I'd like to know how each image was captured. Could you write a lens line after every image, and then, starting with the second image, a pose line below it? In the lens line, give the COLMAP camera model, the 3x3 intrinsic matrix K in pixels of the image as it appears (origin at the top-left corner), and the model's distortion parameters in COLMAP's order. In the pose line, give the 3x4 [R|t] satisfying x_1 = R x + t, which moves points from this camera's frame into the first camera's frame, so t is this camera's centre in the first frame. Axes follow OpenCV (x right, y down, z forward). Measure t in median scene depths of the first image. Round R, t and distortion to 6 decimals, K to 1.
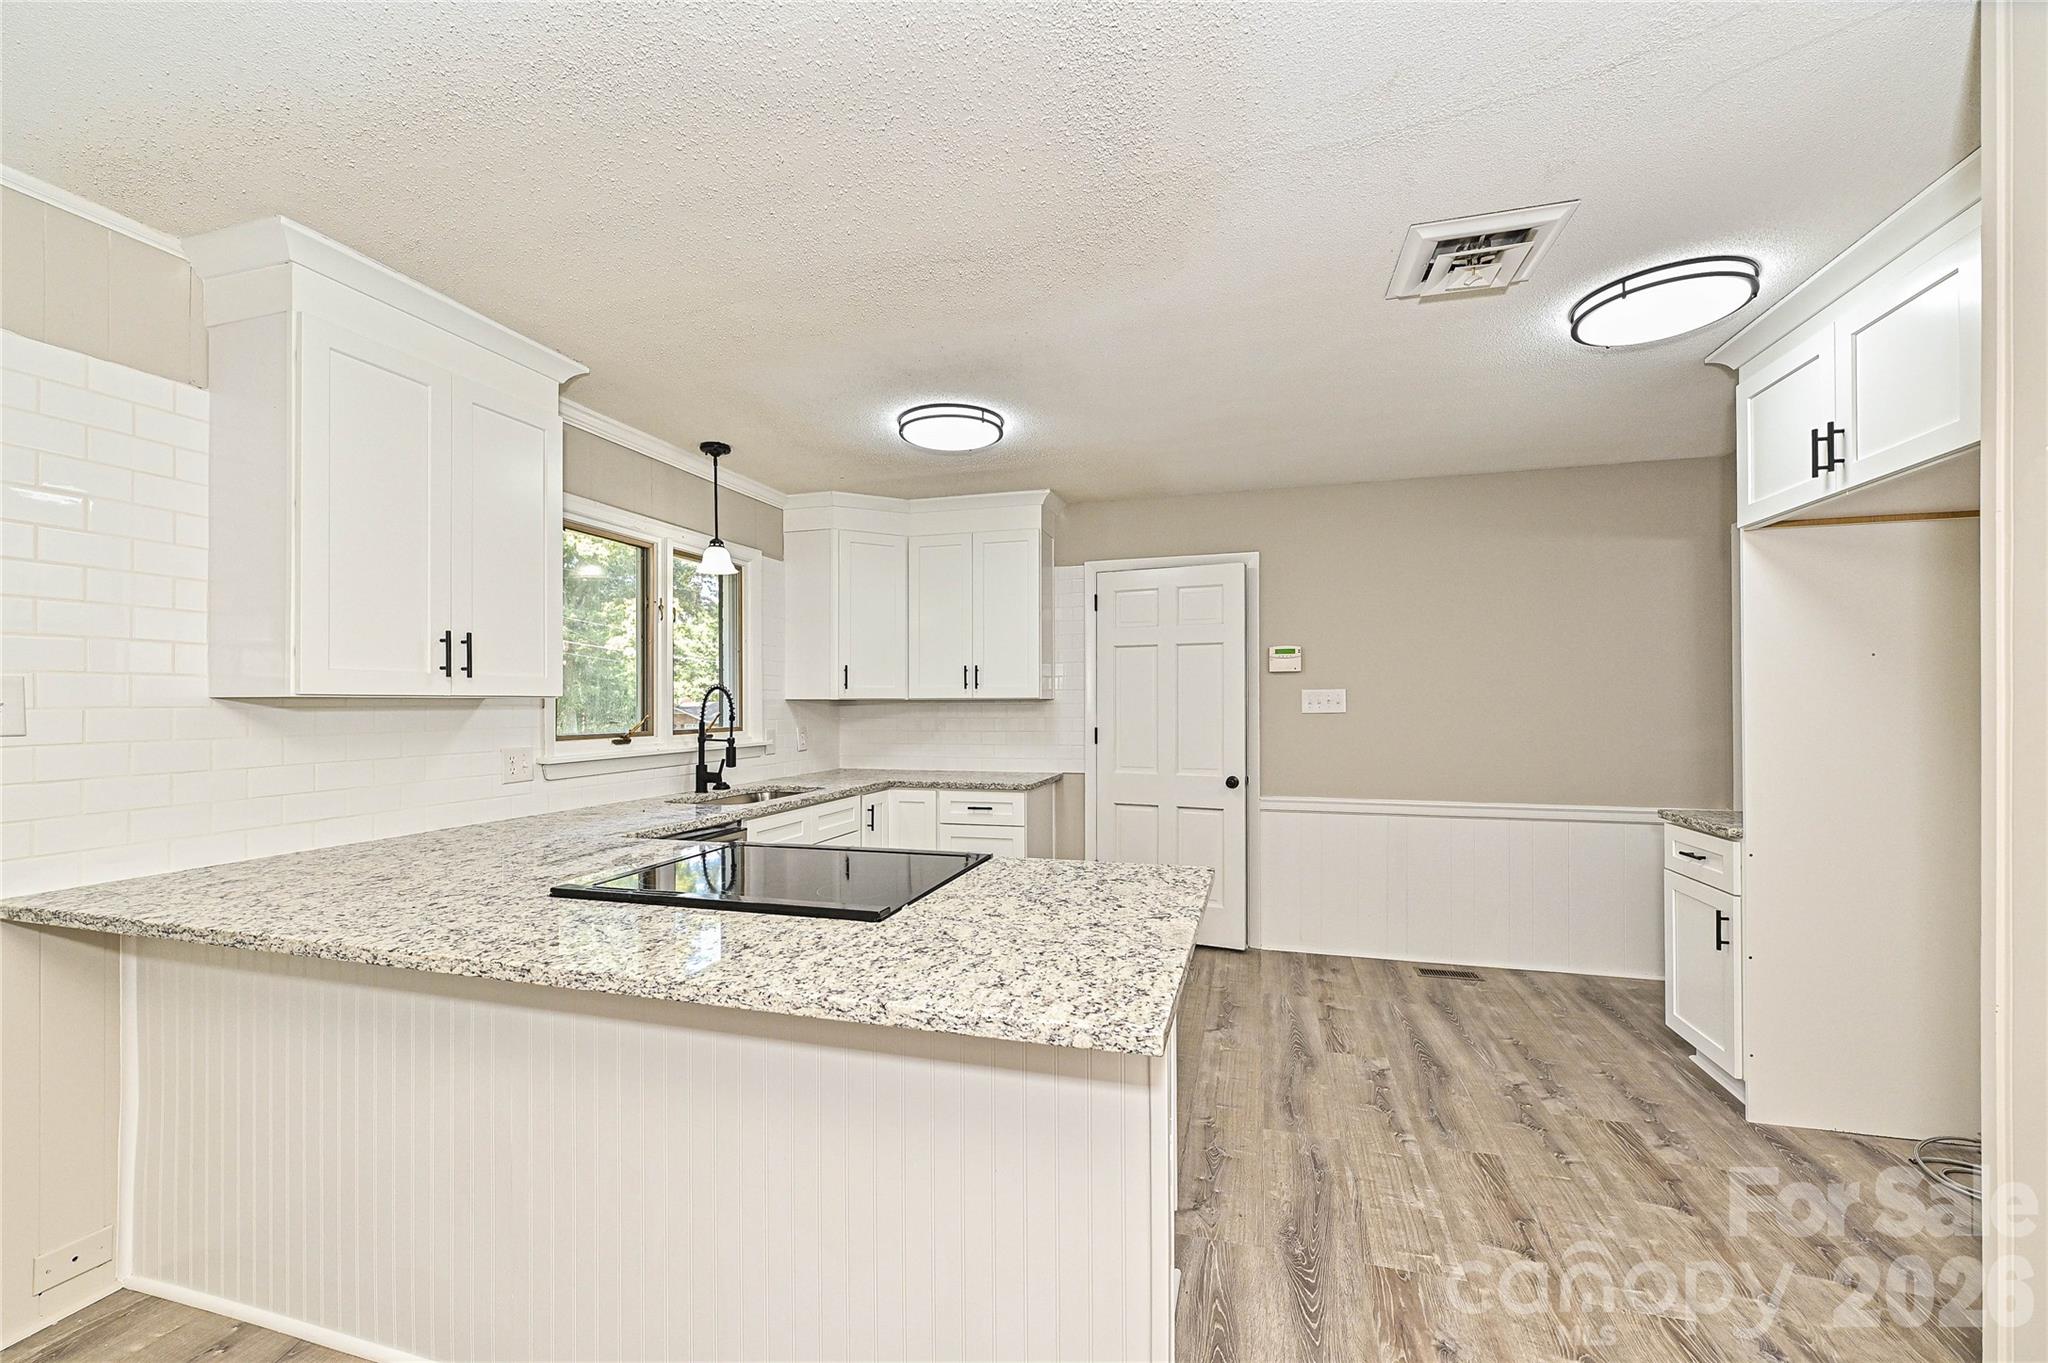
lens RADIAL K [[821.2, 0, 1019.8], [0, 821.2, 697.8], [0, 0, 1]] dist [-0.000303, 0.000000]
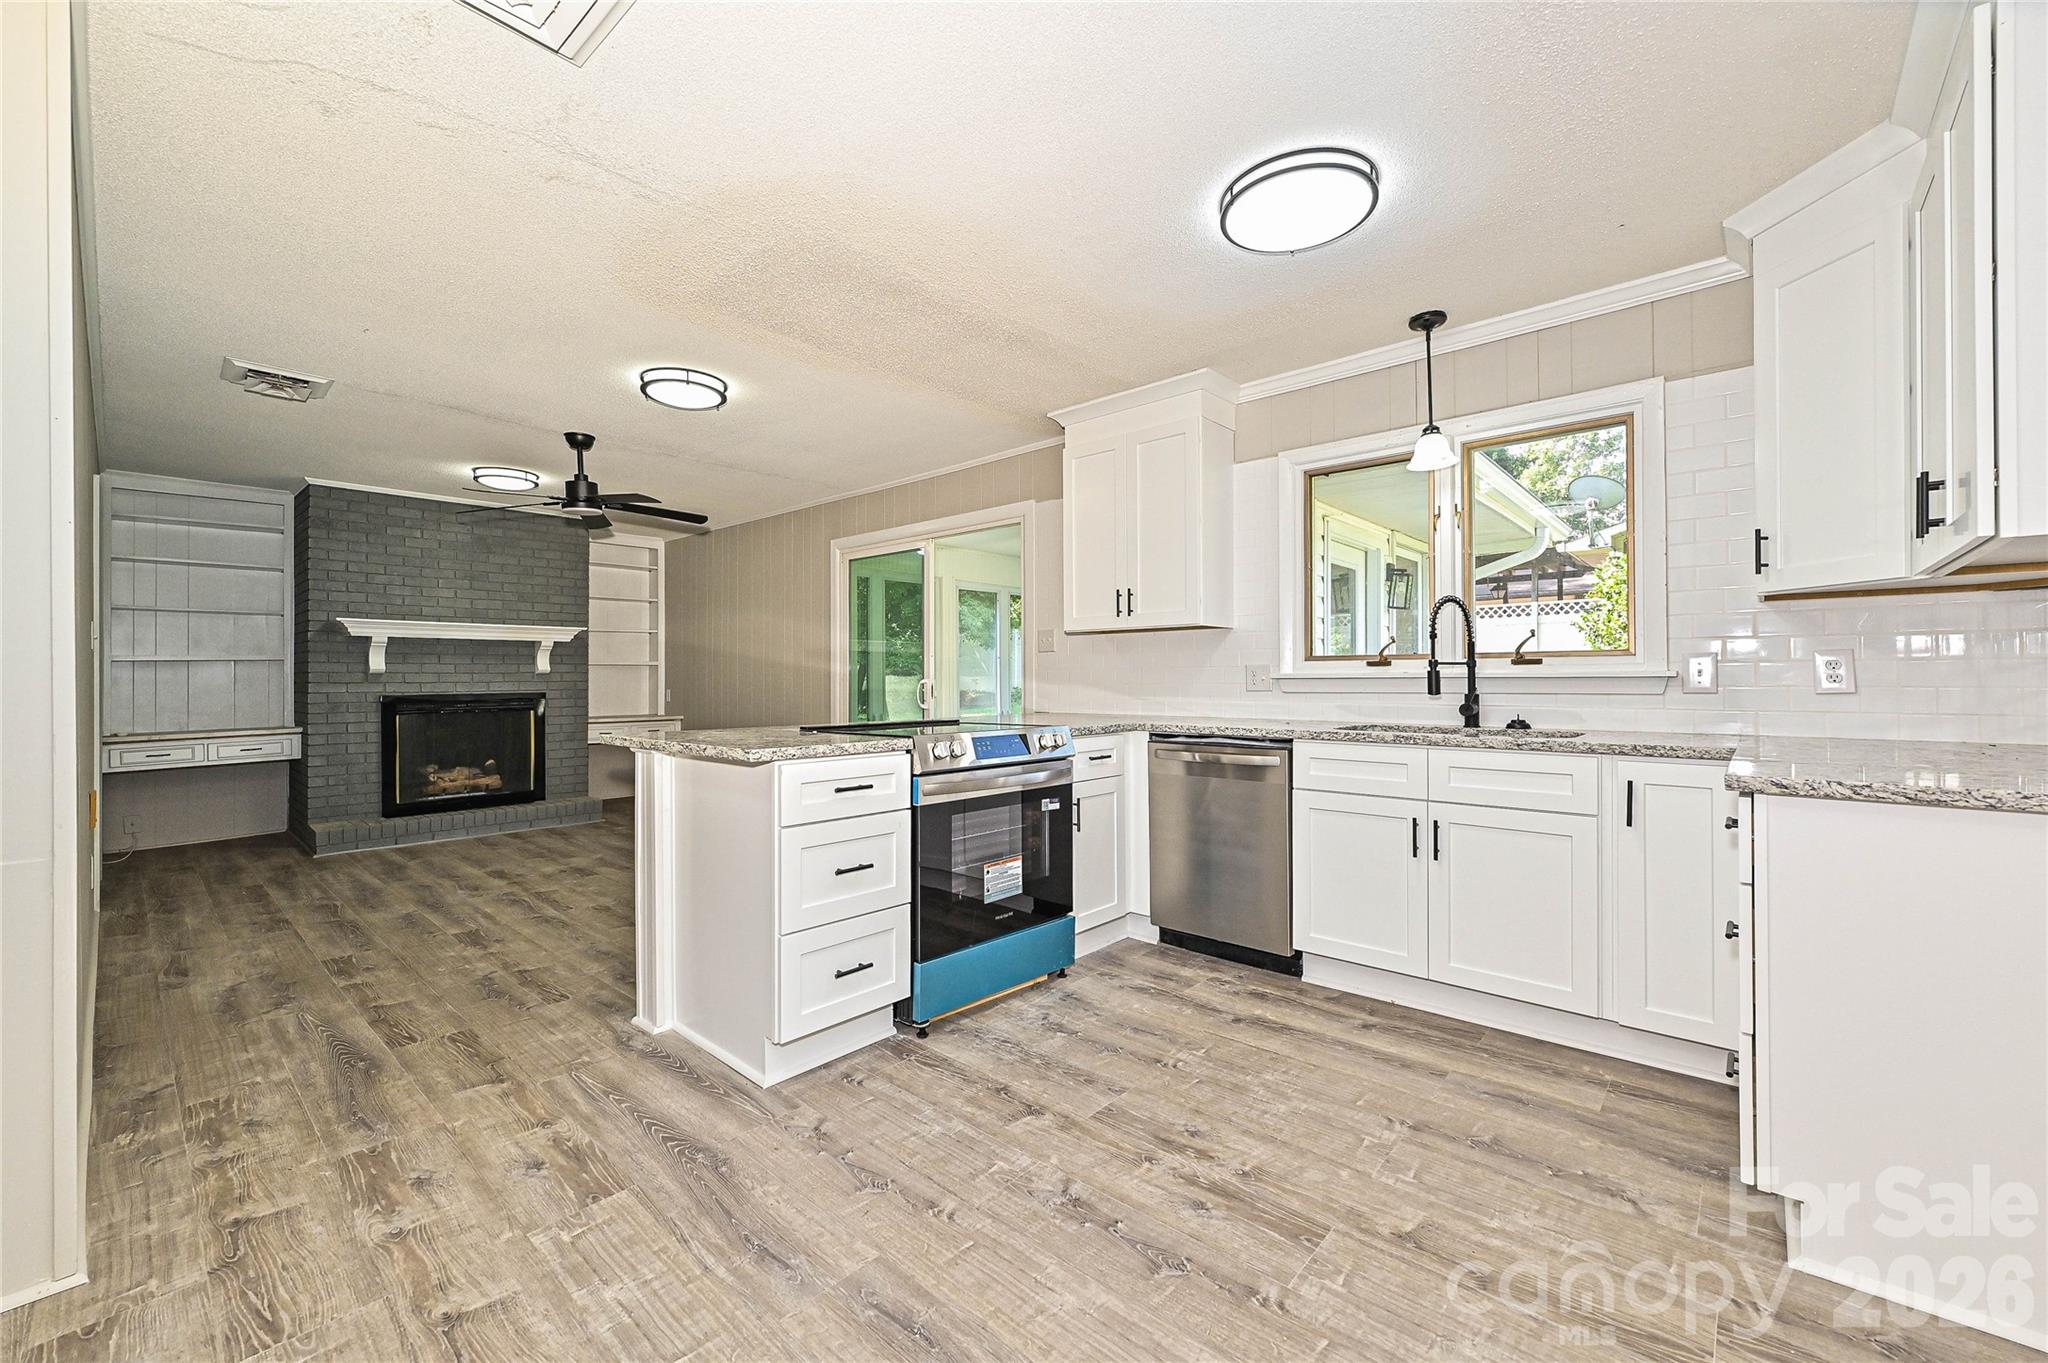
lens RADIAL K [[821.2, 0, 1021.7], [0, 821.2, 674.9], [0, 0, 1]] dist [-0.000303, 0.000000]
pose [[-0.434414, 0.004777, -0.900700, 0.961928], [0.014218, 0.999898, -0.001554, 0.097954], [0.900601, -0.013481, -0.434438, 1.626482]]
